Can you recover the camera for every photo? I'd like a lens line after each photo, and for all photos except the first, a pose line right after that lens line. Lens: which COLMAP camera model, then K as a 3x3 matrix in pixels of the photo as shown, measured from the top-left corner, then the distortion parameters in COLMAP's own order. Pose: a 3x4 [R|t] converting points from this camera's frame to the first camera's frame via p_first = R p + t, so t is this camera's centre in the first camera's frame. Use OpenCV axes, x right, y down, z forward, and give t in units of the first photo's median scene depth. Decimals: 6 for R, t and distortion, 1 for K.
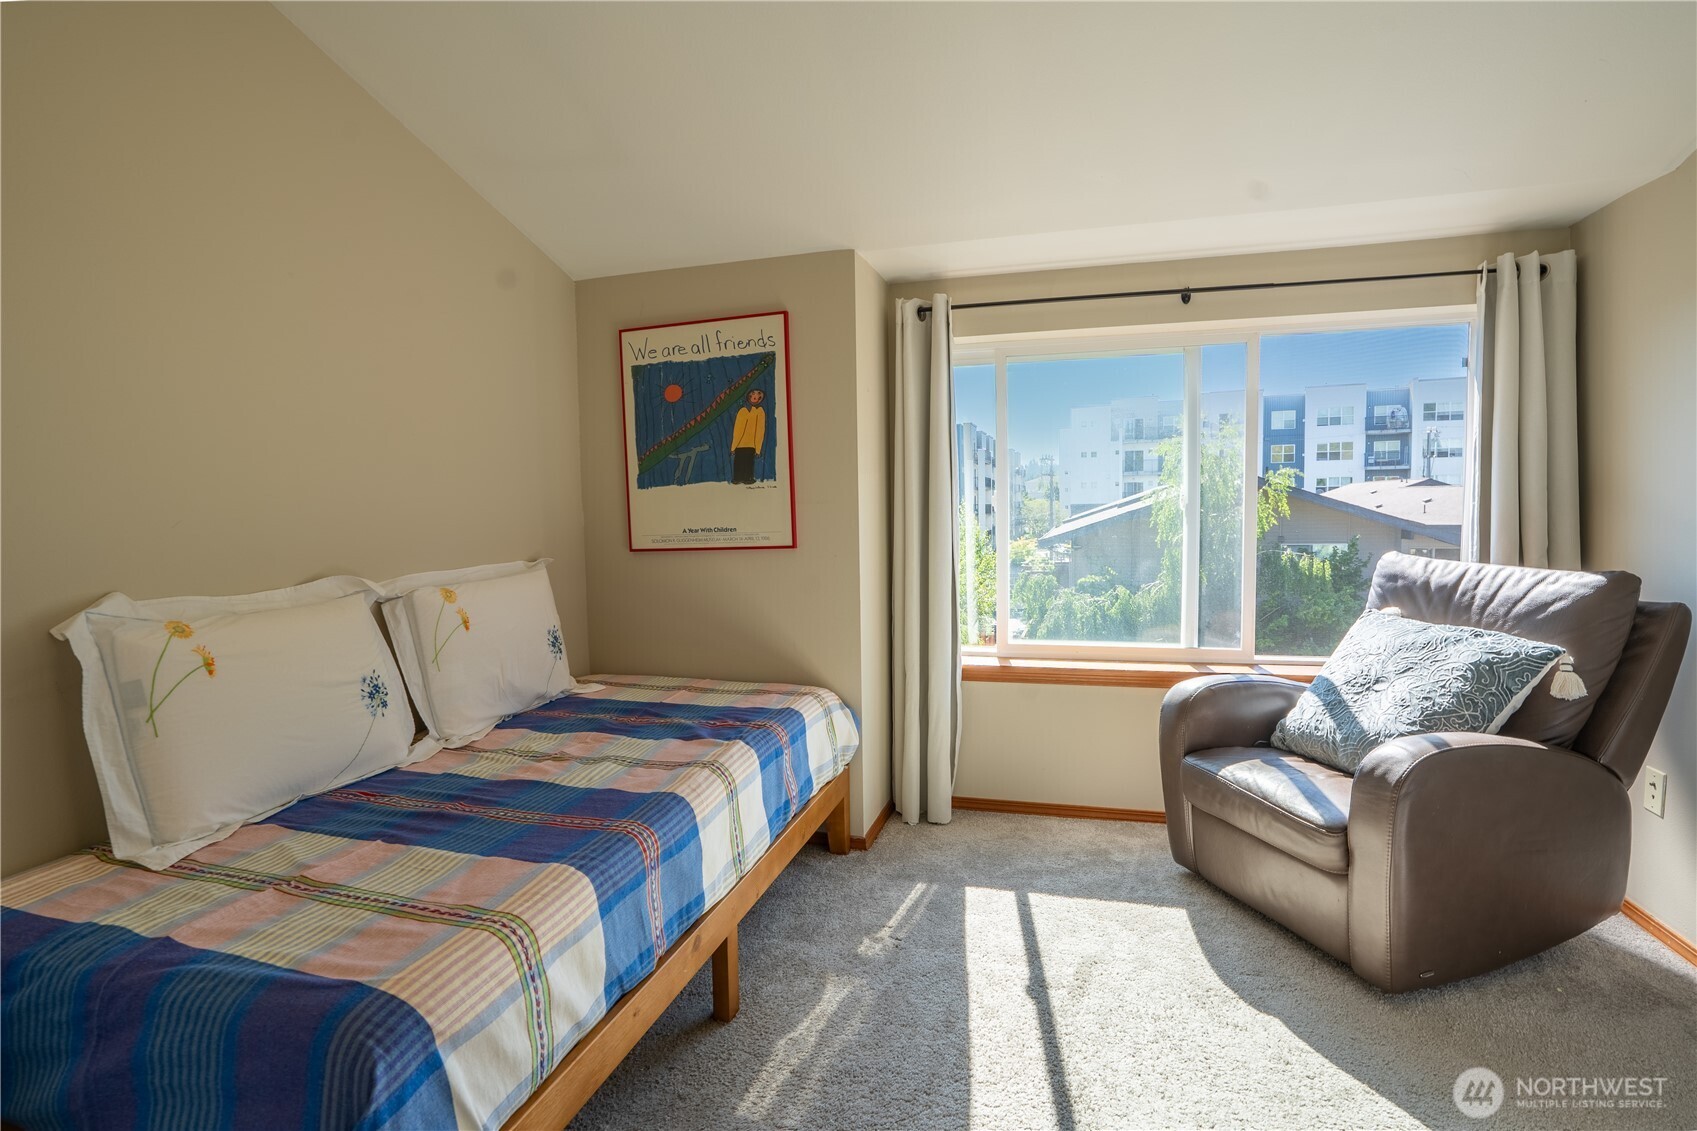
lens RADIAL K [[791.3, 0, 849.1], [0, 791.3, 562.1], [0, 0, 1]] dist [0.002323, 0.002633]
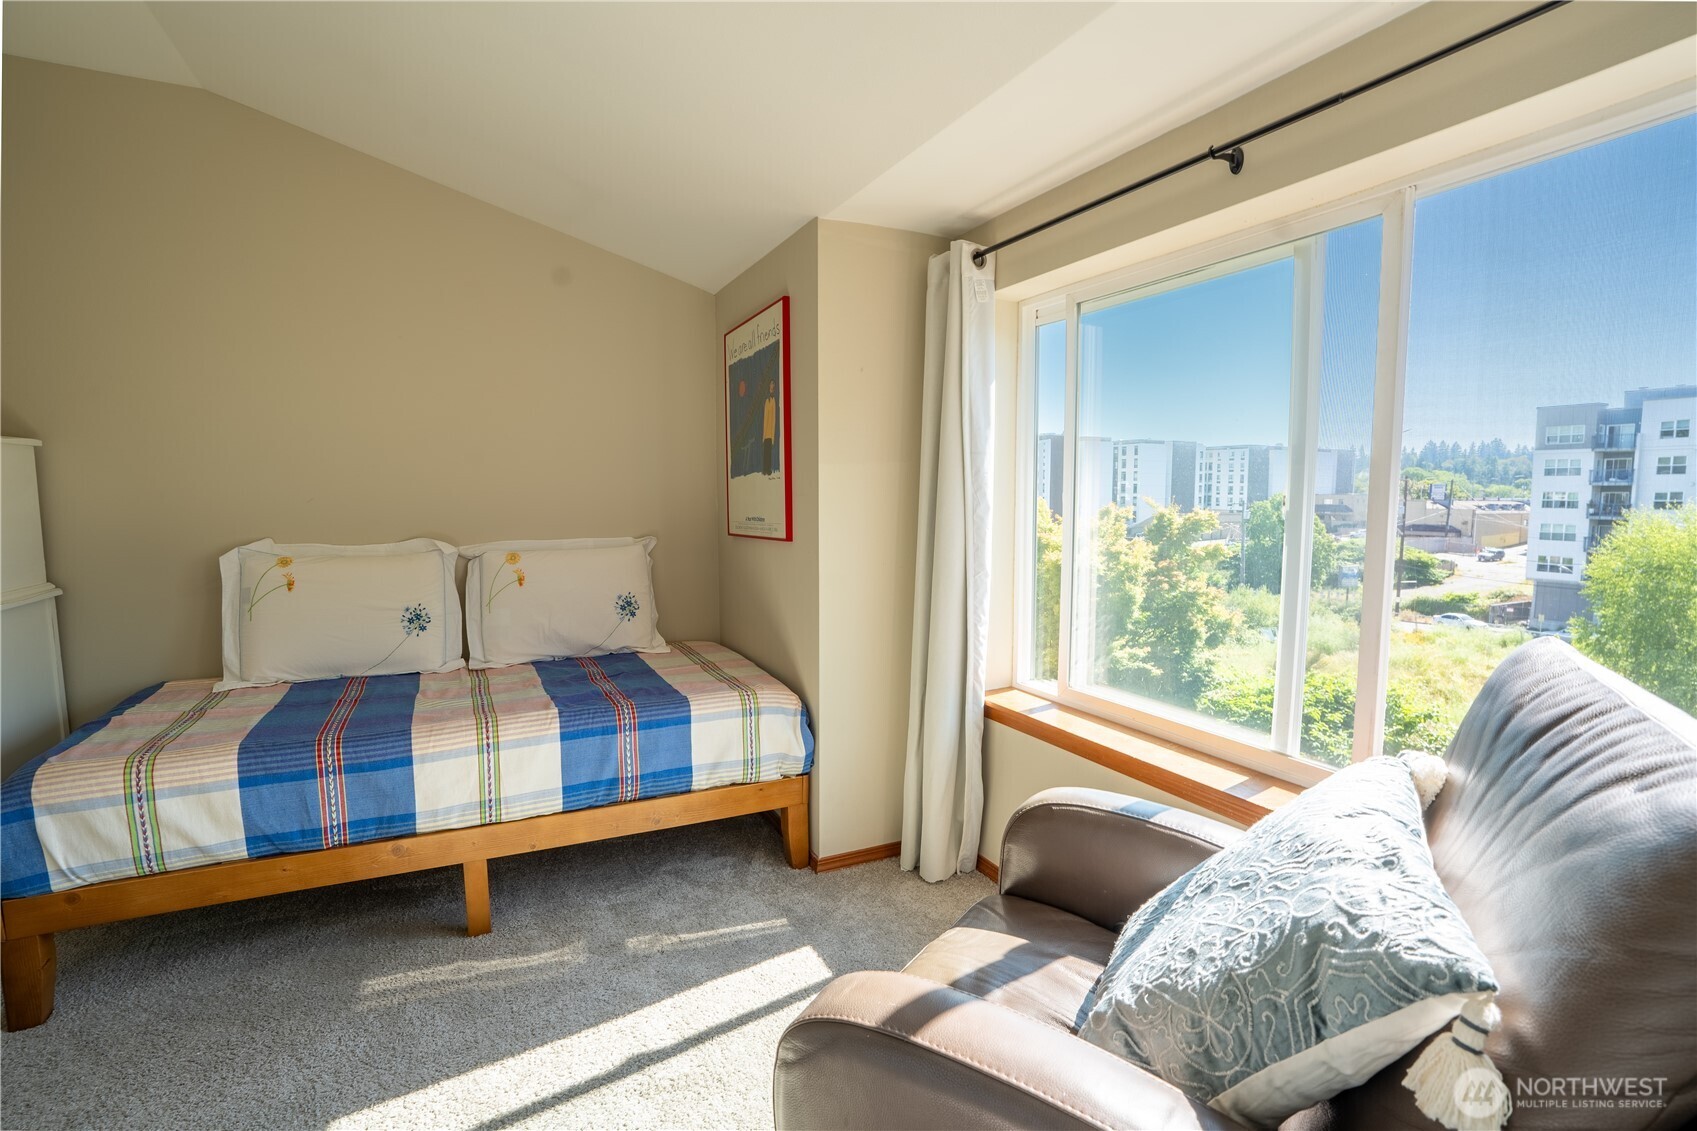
lens RADIAL K [[791.3, 0, 849.4], [0, 791.3, 564.9], [0, 0, 1]] dist [0.002323, 0.002633]
pose [[0.690645, 0.081806, -0.718552, 1.024304], [-0.065725, 0.996570, 0.050285, -0.062722], [0.720201, 0.012498, 0.693653, 0.573782]]
